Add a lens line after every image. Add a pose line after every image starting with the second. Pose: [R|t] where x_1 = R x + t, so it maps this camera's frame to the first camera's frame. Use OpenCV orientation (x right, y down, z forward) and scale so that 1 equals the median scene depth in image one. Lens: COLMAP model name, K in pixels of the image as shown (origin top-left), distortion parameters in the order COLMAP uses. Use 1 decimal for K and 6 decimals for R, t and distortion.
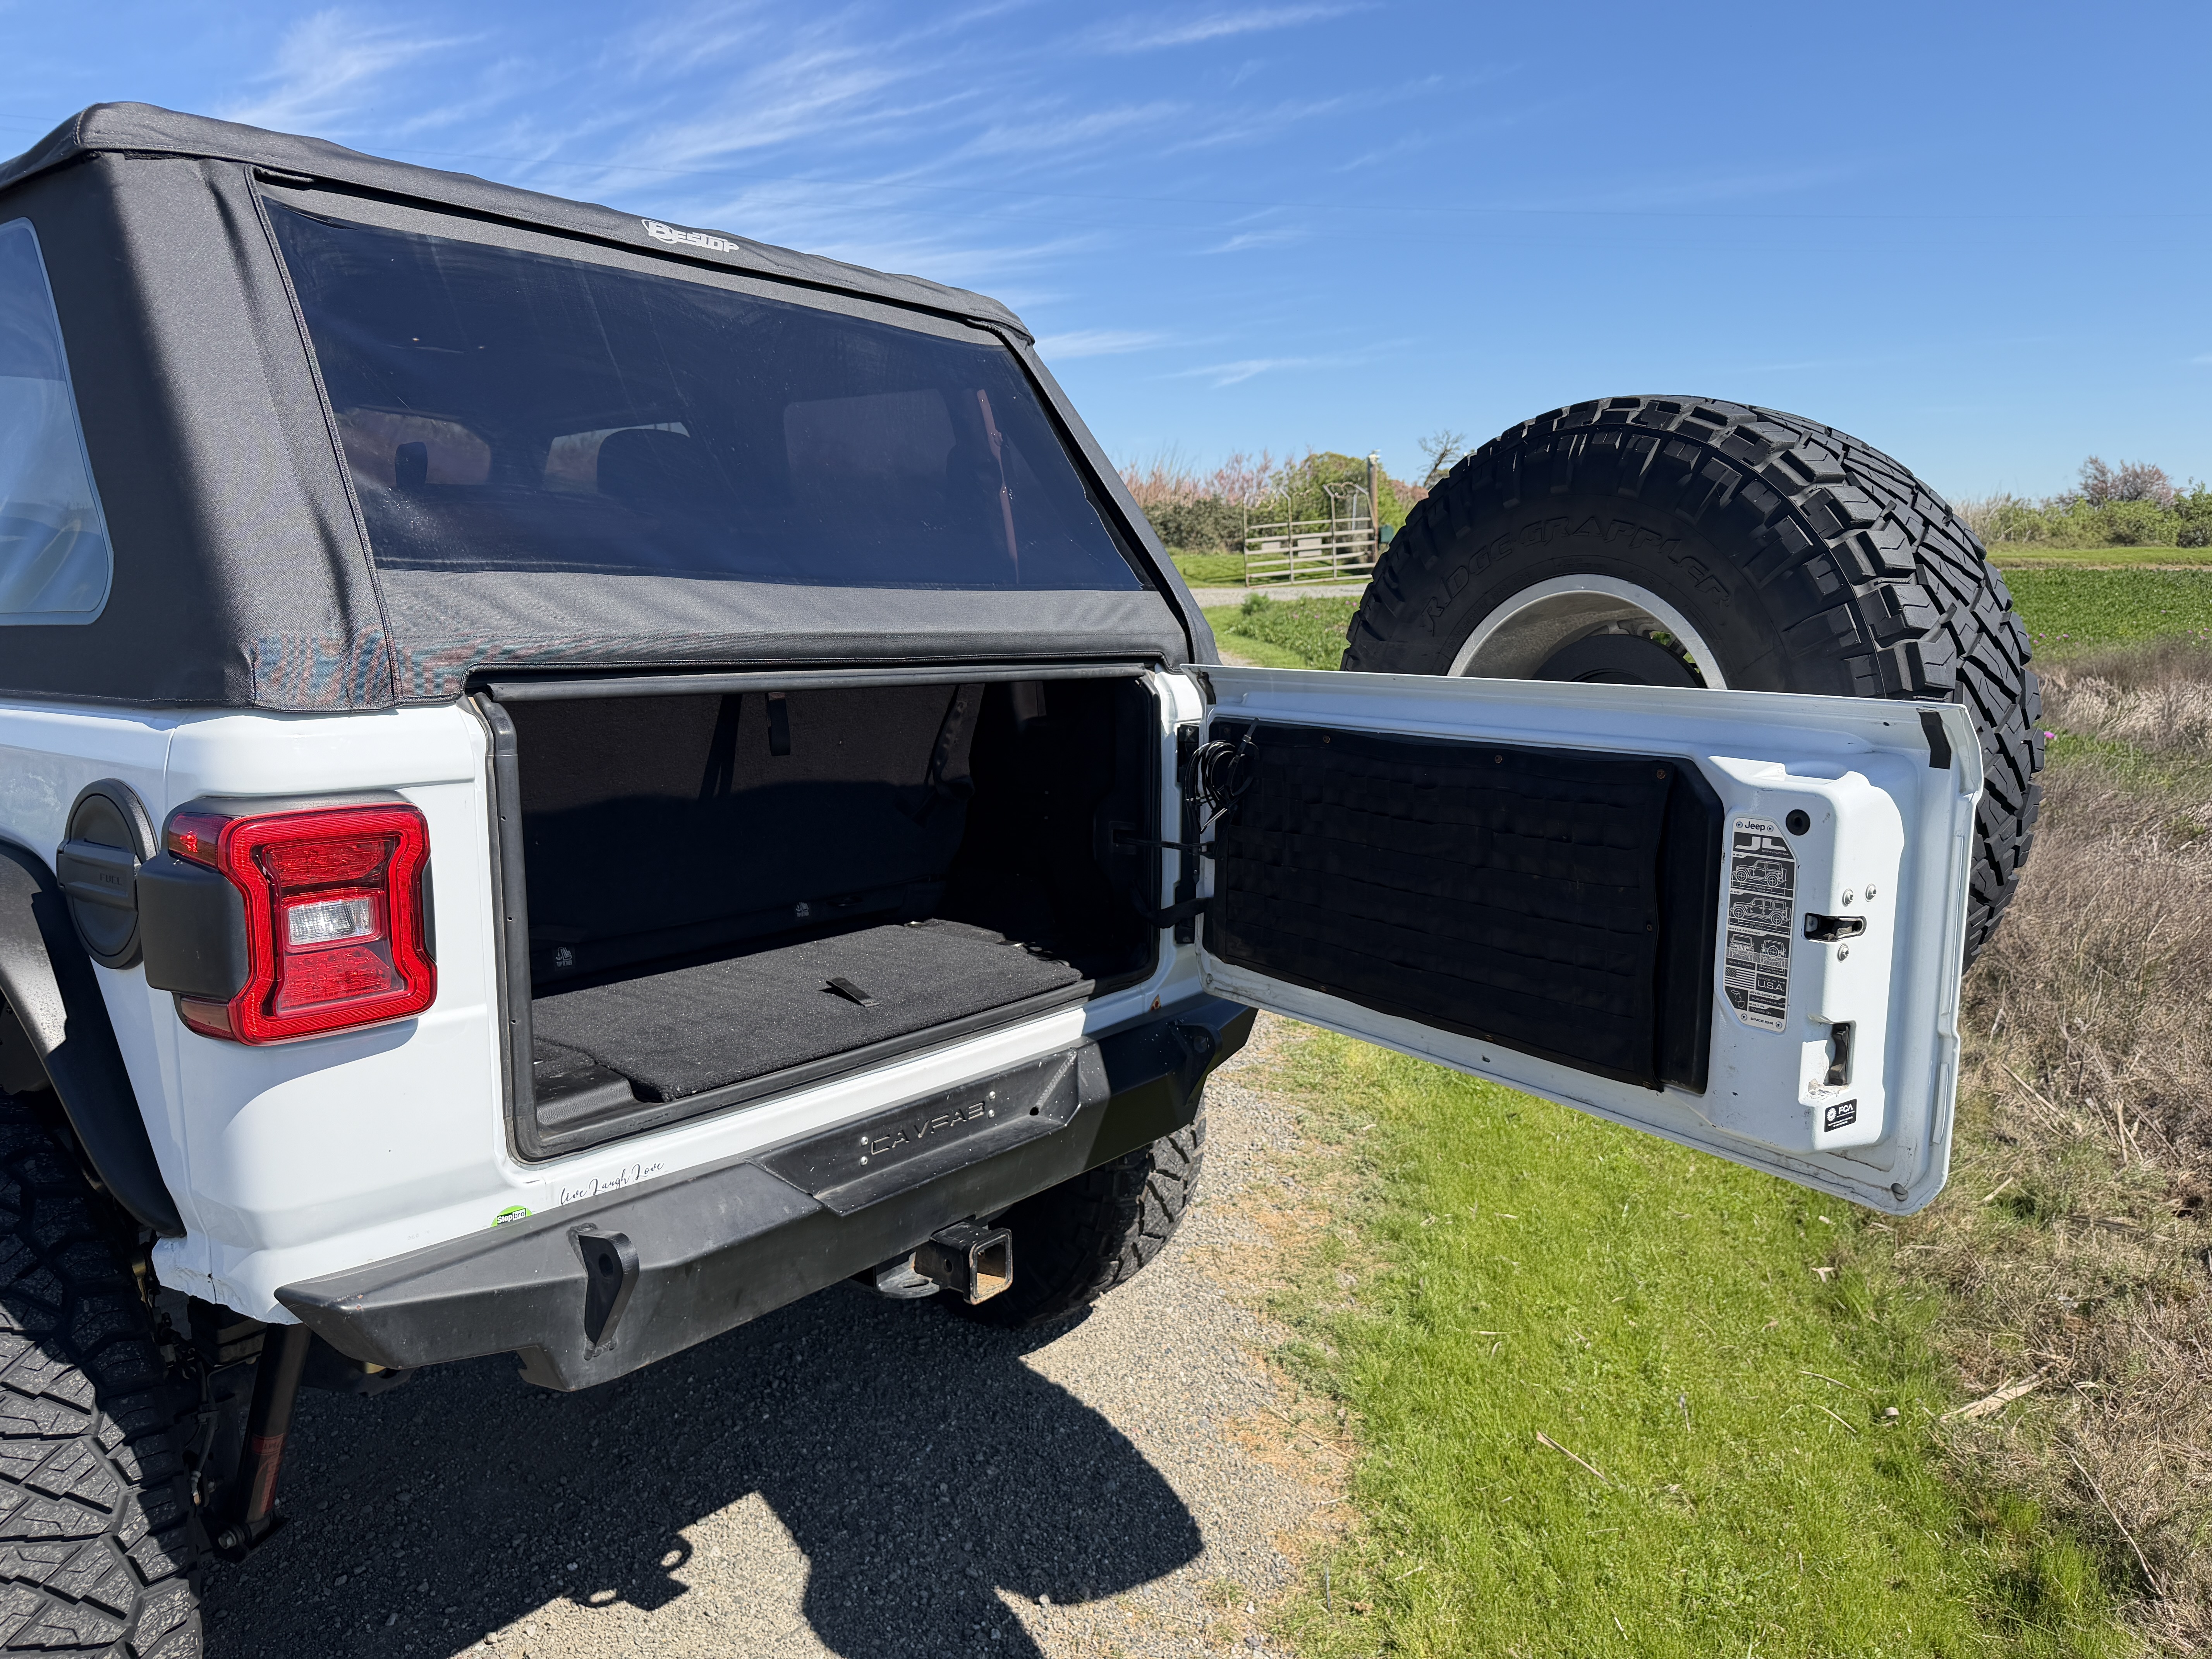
lens RADIAL K [[1571.4, 0, 1106.0], [0, 1571.4, 829.5], [0, 0, 1]] dist [0.016558, -0.024704]
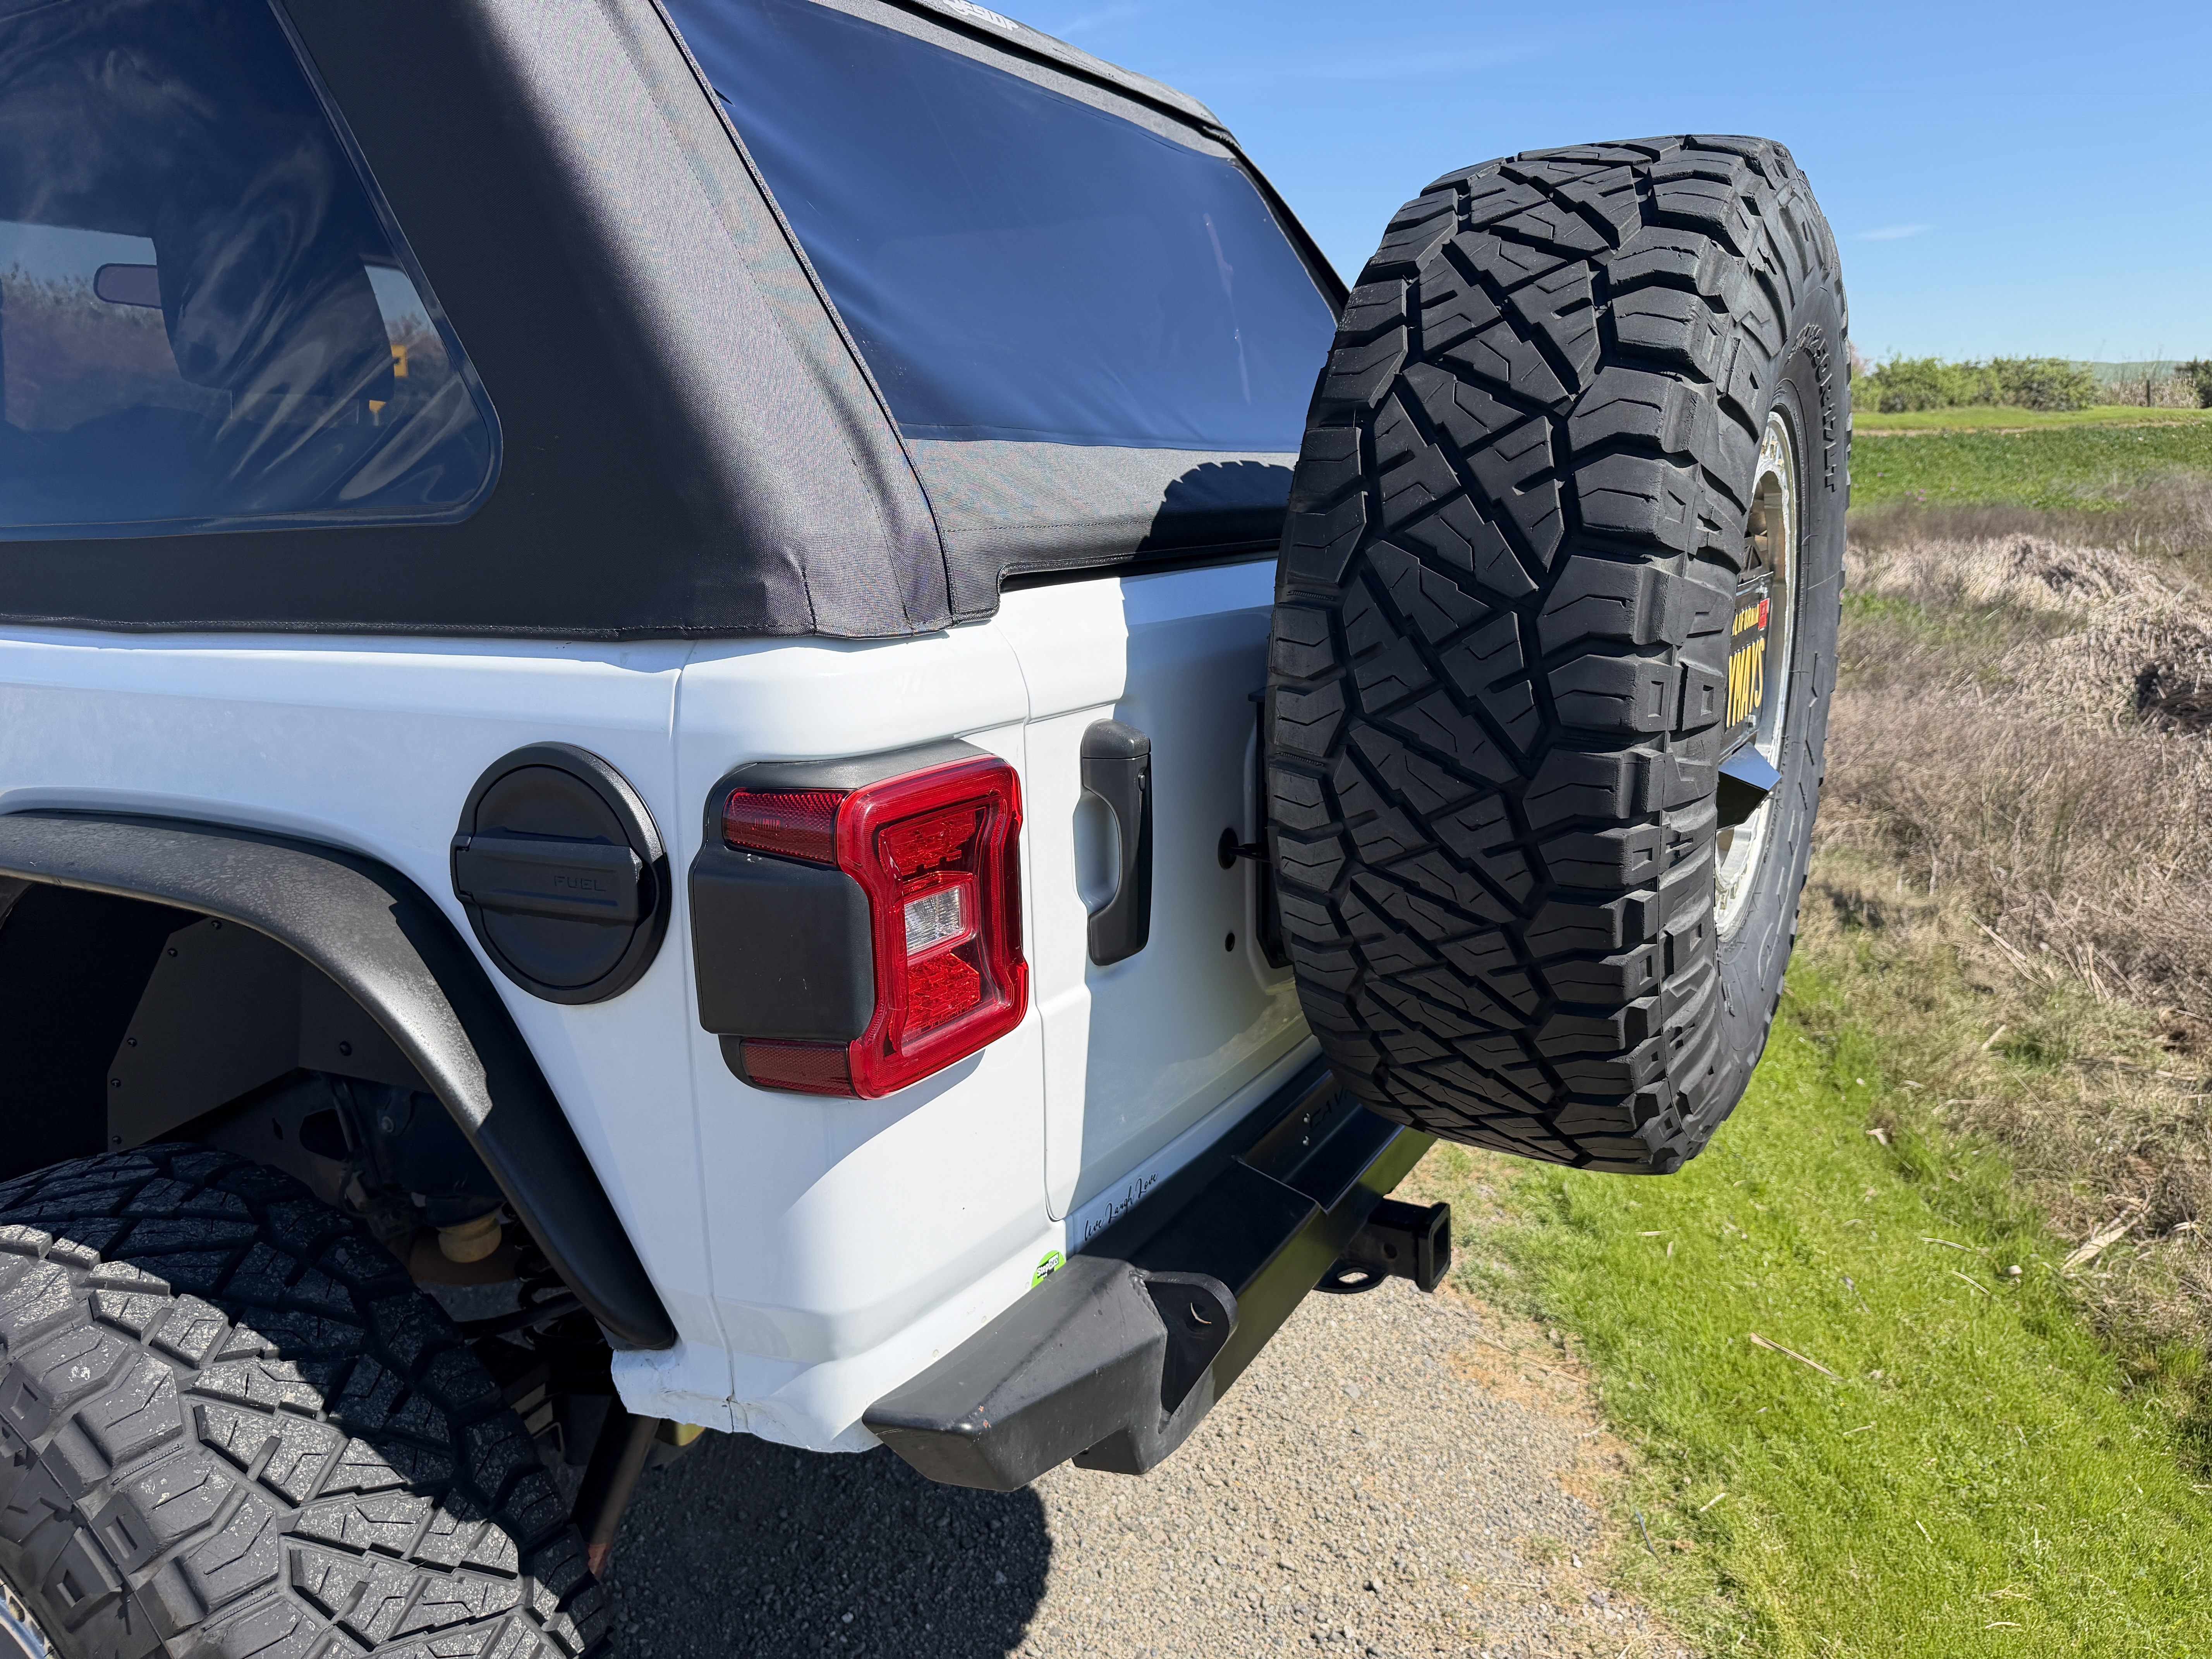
lens RADIAL K [[1571.4, 0, 1106.0], [0, 1571.4, 829.5], [0, 0, 1]] dist [0.016558, -0.024704]
pose [[0.986520, -0.055075, 0.154095, -0.207369], [0.043886, 0.996210, 0.075096, -0.014497], [-0.157647, -0.067321, 0.985198, 0.104236]]
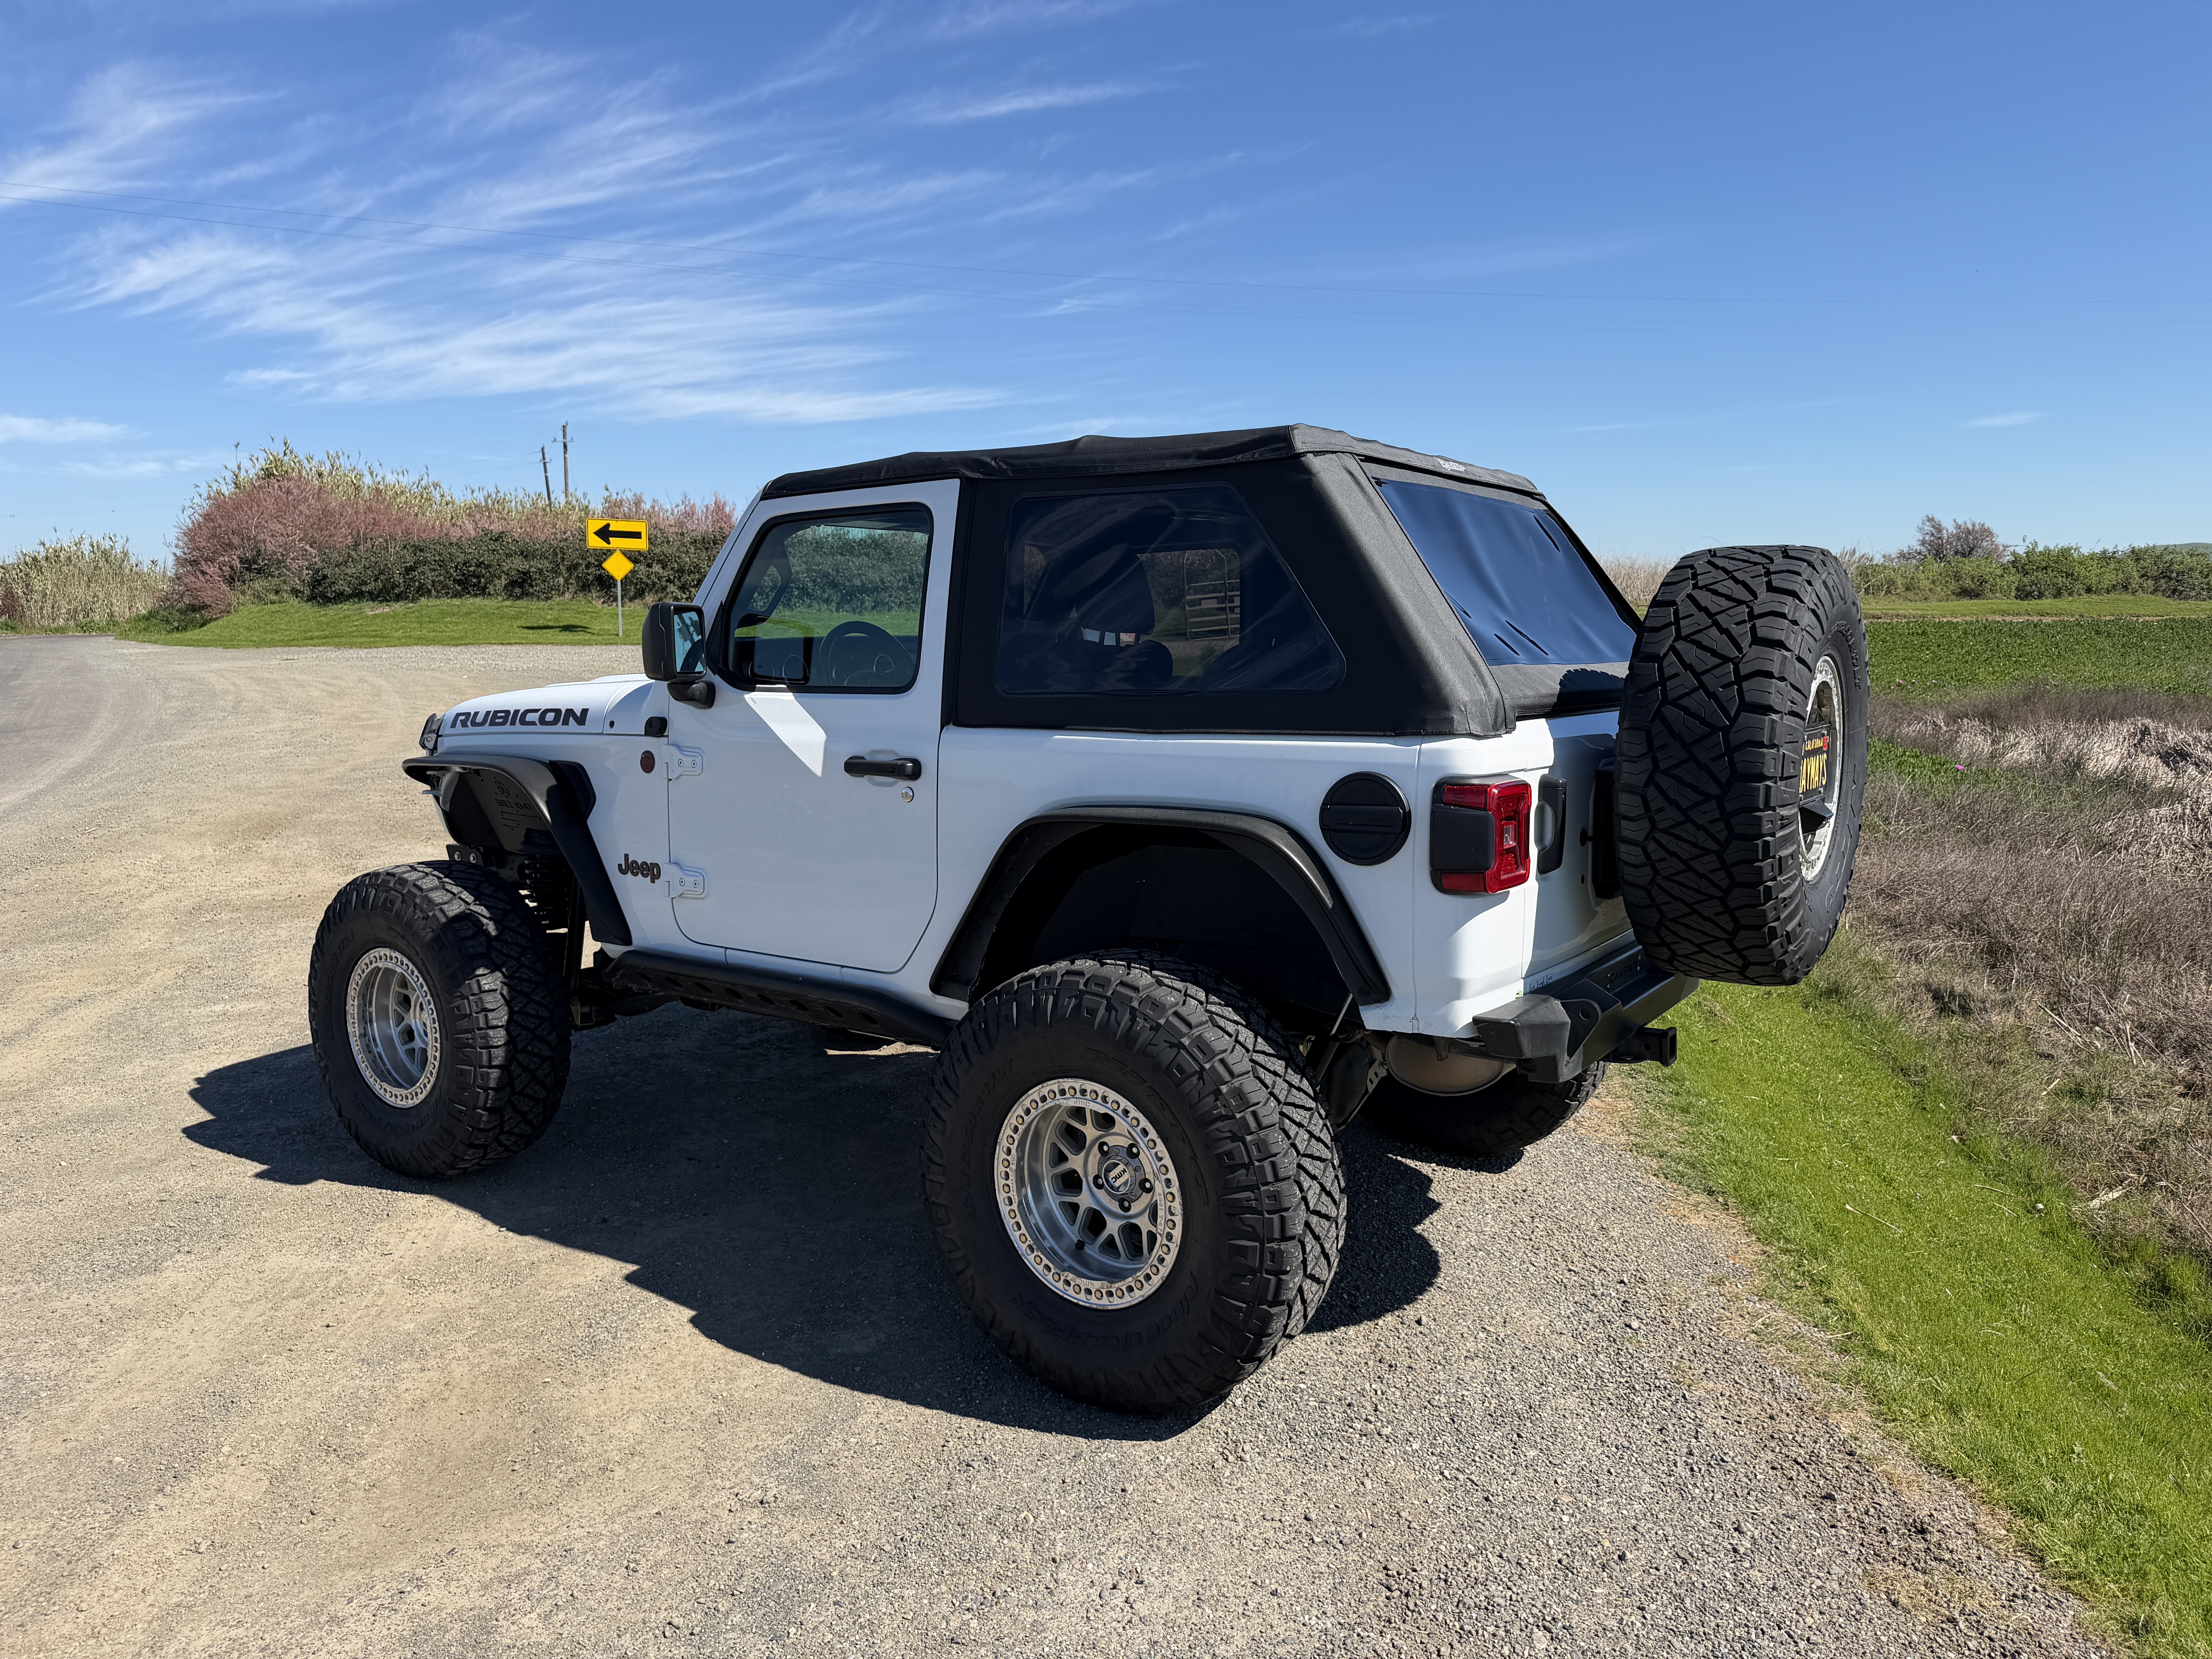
lens RADIAL K [[1571.4, 0, 1106.0], [0, 1571.4, 829.5], [0, 0, 1]] dist [0.016558, -0.024704]
pose [[0.996595, -0.014684, 0.081132, -0.469971], [0.017260, 0.999366, -0.031138, 0.041043], [-0.080624, 0.032432, 0.996217, -0.403199]]
